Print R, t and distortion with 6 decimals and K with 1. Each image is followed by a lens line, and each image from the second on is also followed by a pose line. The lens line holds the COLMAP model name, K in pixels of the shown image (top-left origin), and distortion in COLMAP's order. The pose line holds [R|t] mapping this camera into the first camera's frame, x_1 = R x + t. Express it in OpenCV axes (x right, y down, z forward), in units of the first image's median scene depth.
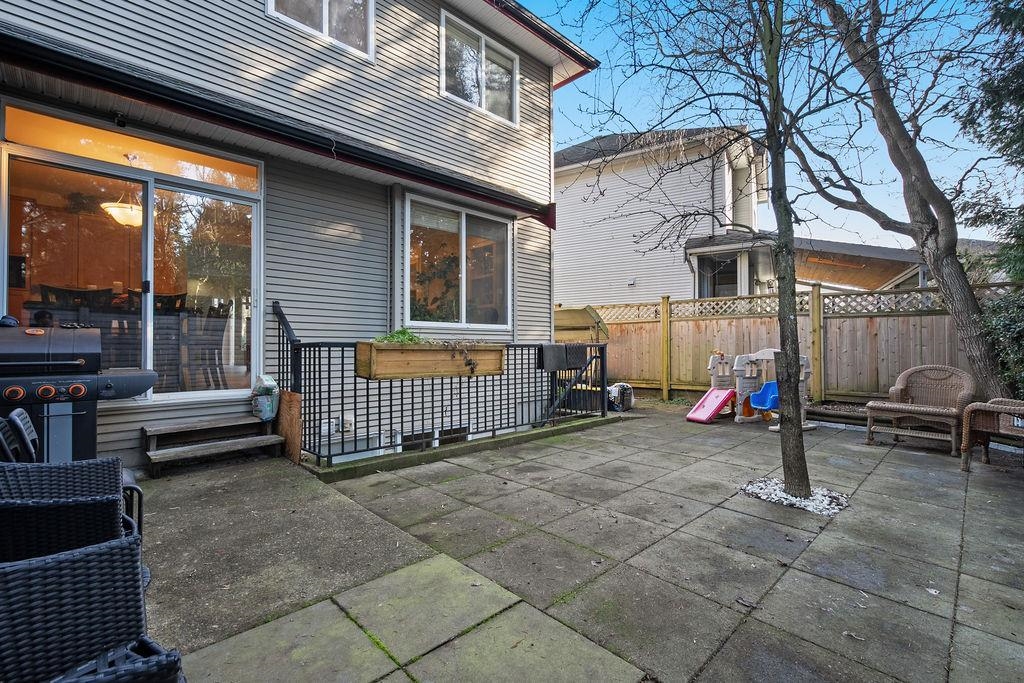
lens RADIAL K [[463.8, 0, 517.4], [0, 463.8, 342.4], [0, 0, 1]] dist [-0.003731, 0.003392]
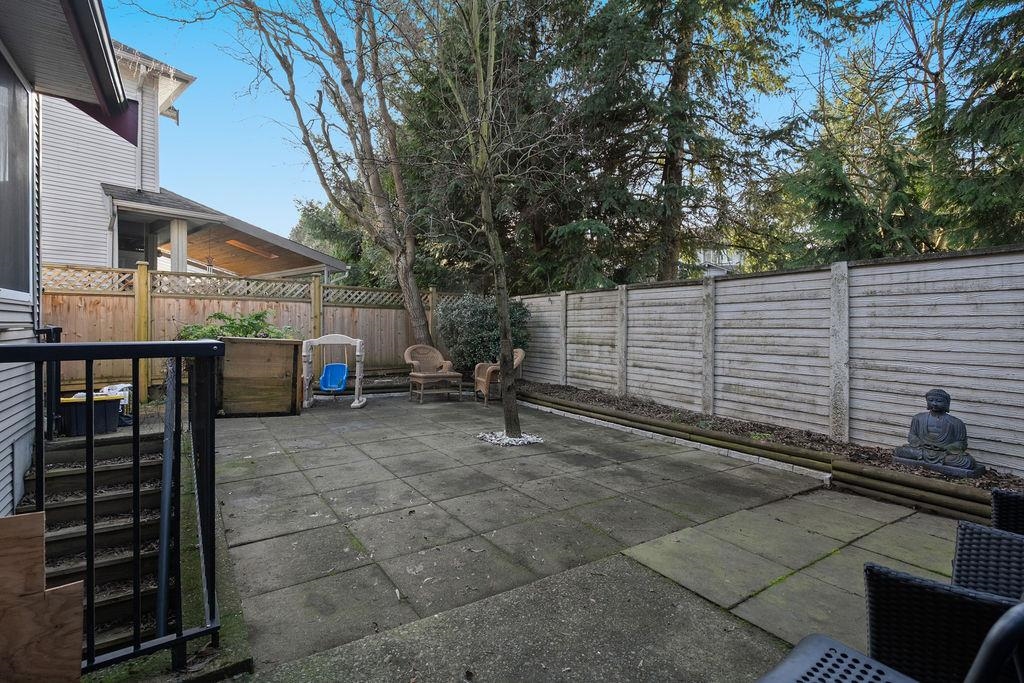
lens RADIAL K [[463.8, 0, 514.8], [0, 463.8, 338.8], [0, 0, 1]] dist [-0.003731, 0.003392]
pose [[0.177036, -0.019199, 0.984017, -0.520771], [-0.018230, 0.999574, 0.022783, -0.009275], [-0.984035, -0.021972, 0.176611, 0.469409]]
